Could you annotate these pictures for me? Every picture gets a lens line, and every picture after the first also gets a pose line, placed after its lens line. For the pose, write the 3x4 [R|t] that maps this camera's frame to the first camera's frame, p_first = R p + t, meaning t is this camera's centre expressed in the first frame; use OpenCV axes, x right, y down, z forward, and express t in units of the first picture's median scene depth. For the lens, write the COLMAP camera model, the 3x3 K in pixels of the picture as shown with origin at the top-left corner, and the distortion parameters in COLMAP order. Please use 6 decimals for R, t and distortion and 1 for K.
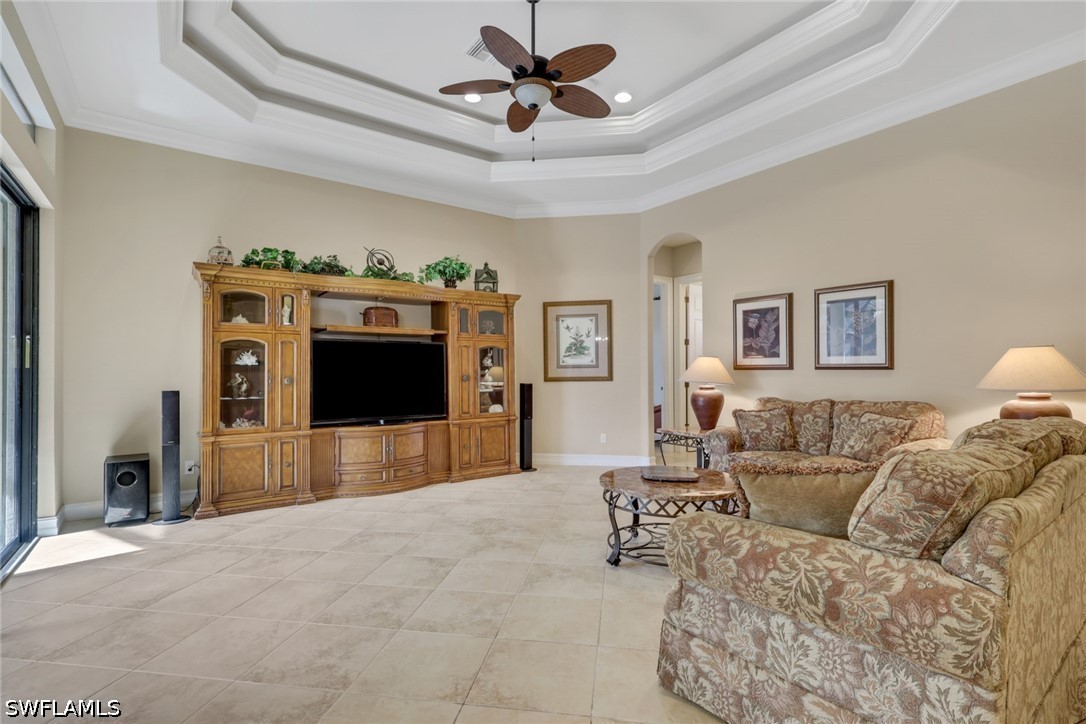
lens RADIAL K [[509.8, 0, 544.3], [0, 509.8, 363.8], [0, 0, 1]] dist [-0.000857, 0.000046]
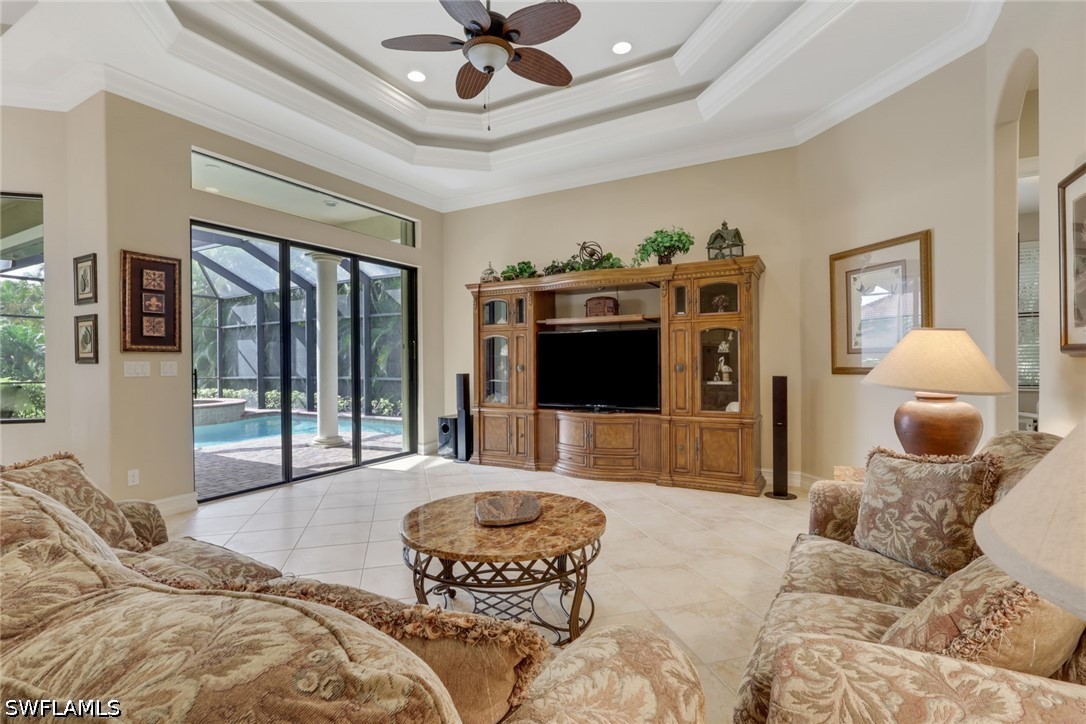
lens RADIAL K [[509.8, 0, 545.3], [0, 509.8, 362.9], [0, 0, 1]] dist [-0.000857, 0.000046]
pose [[0.411058, 0.004822, -0.911596, 0.538001], [0.022515, 0.999627, 0.015440, 0.002114], [0.911331, -0.026871, 0.410796, 0.452657]]
